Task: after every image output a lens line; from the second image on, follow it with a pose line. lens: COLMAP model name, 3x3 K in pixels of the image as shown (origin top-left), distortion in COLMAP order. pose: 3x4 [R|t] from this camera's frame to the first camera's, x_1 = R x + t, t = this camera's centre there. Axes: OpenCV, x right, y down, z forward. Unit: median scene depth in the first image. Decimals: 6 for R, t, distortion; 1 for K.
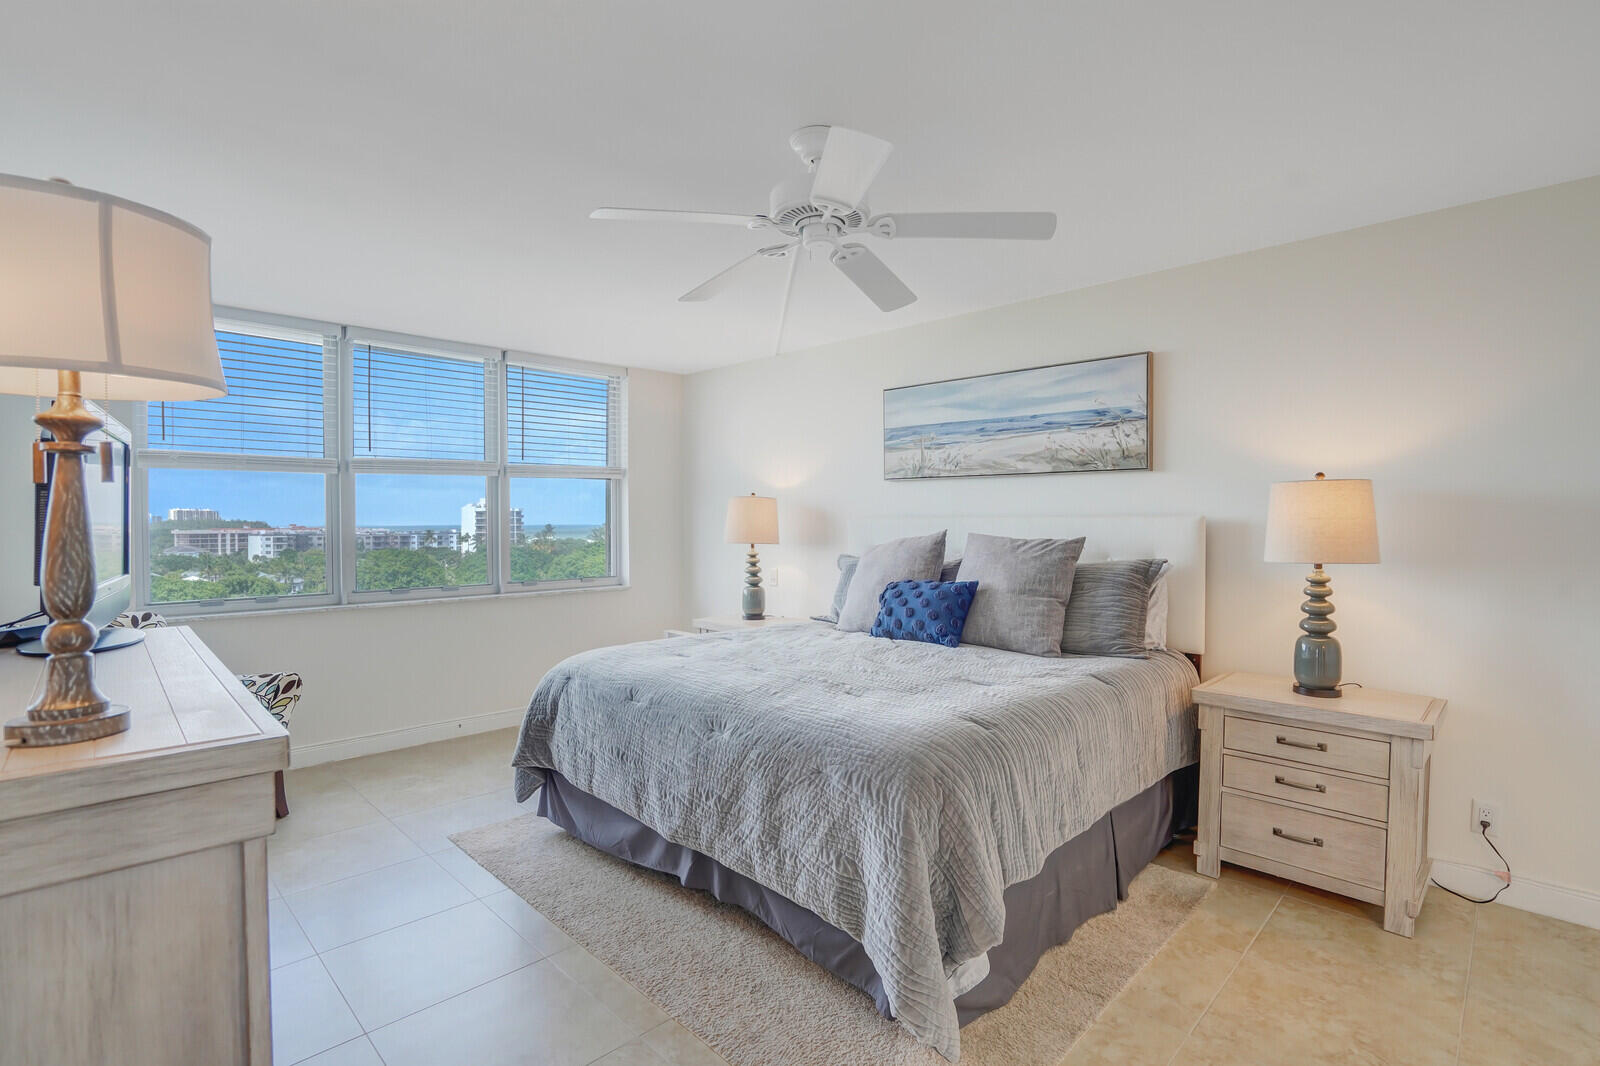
lens RADIAL K [[760.1, 0, 793.6], [0, 760.1, 537.6], [0, 0, 1]] dist [-0.048428, 0.000322]
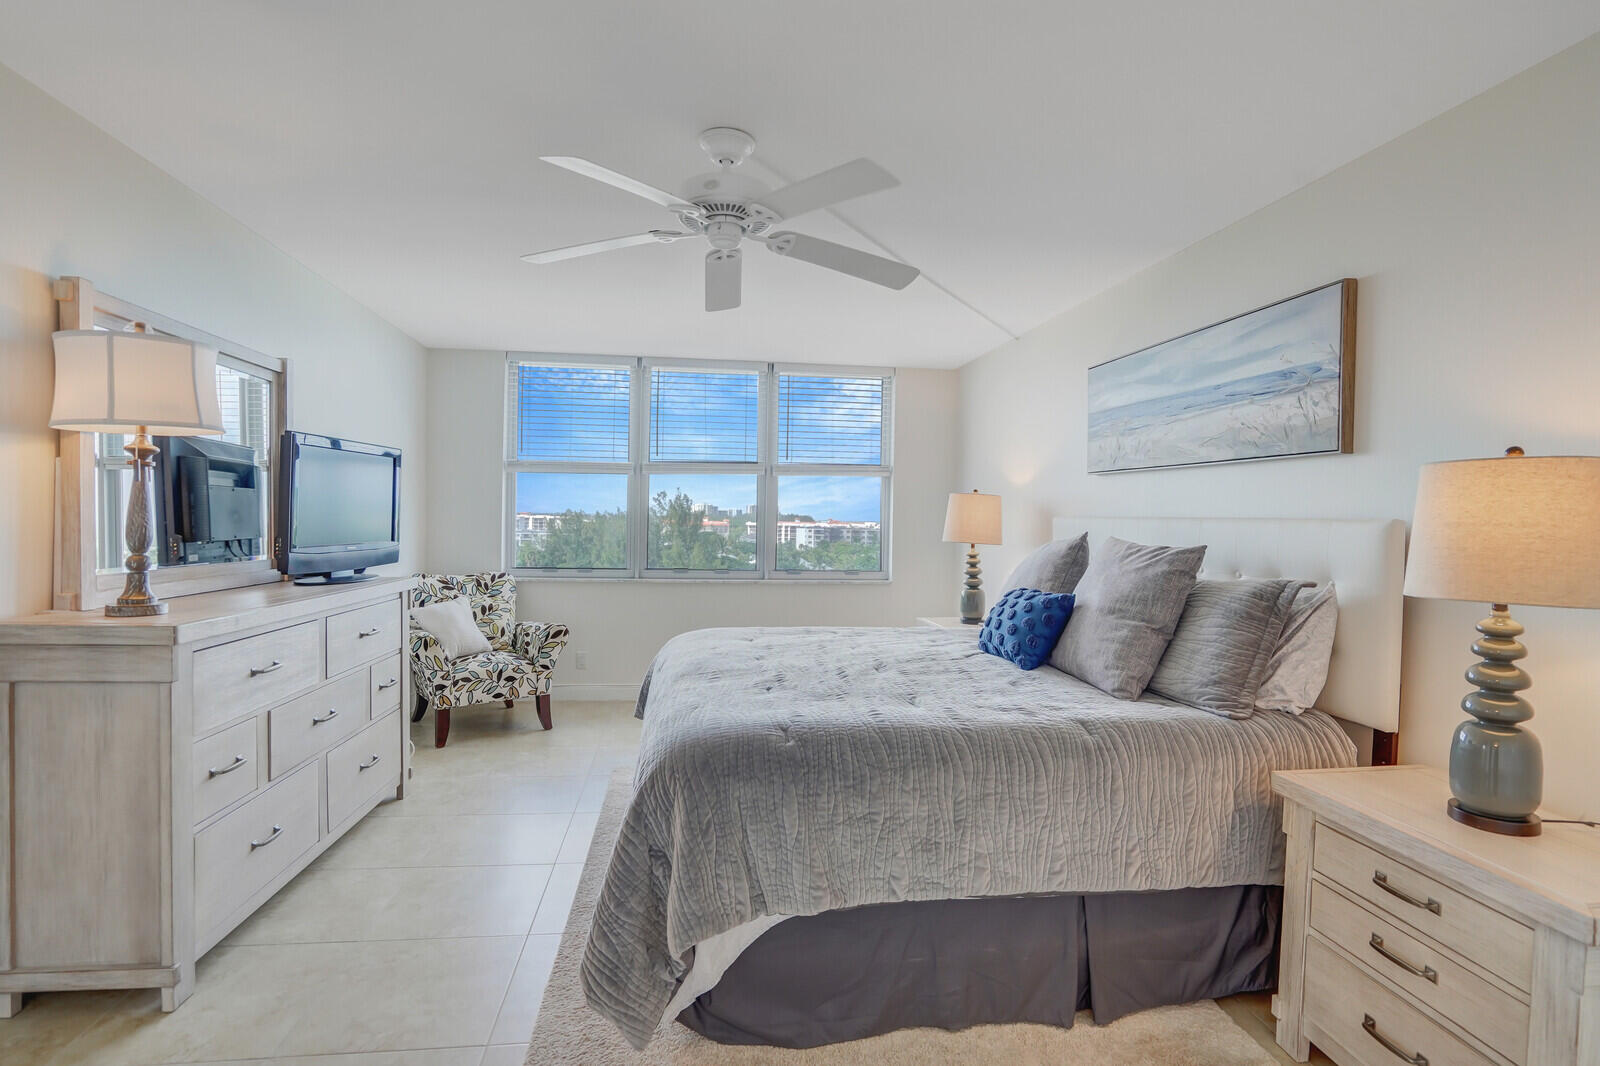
lens RADIAL K [[771.1, 0, 808.6], [0, 771.1, 538.8], [0, 0, 1]] dist [-0.033164, 0.000777]
pose [[0.800190, 0.034742, -0.598739, 0.498976], [-0.034568, 0.999333, 0.011788, -0.002679], [0.598749, 0.011264, 0.800857, 0.156882]]
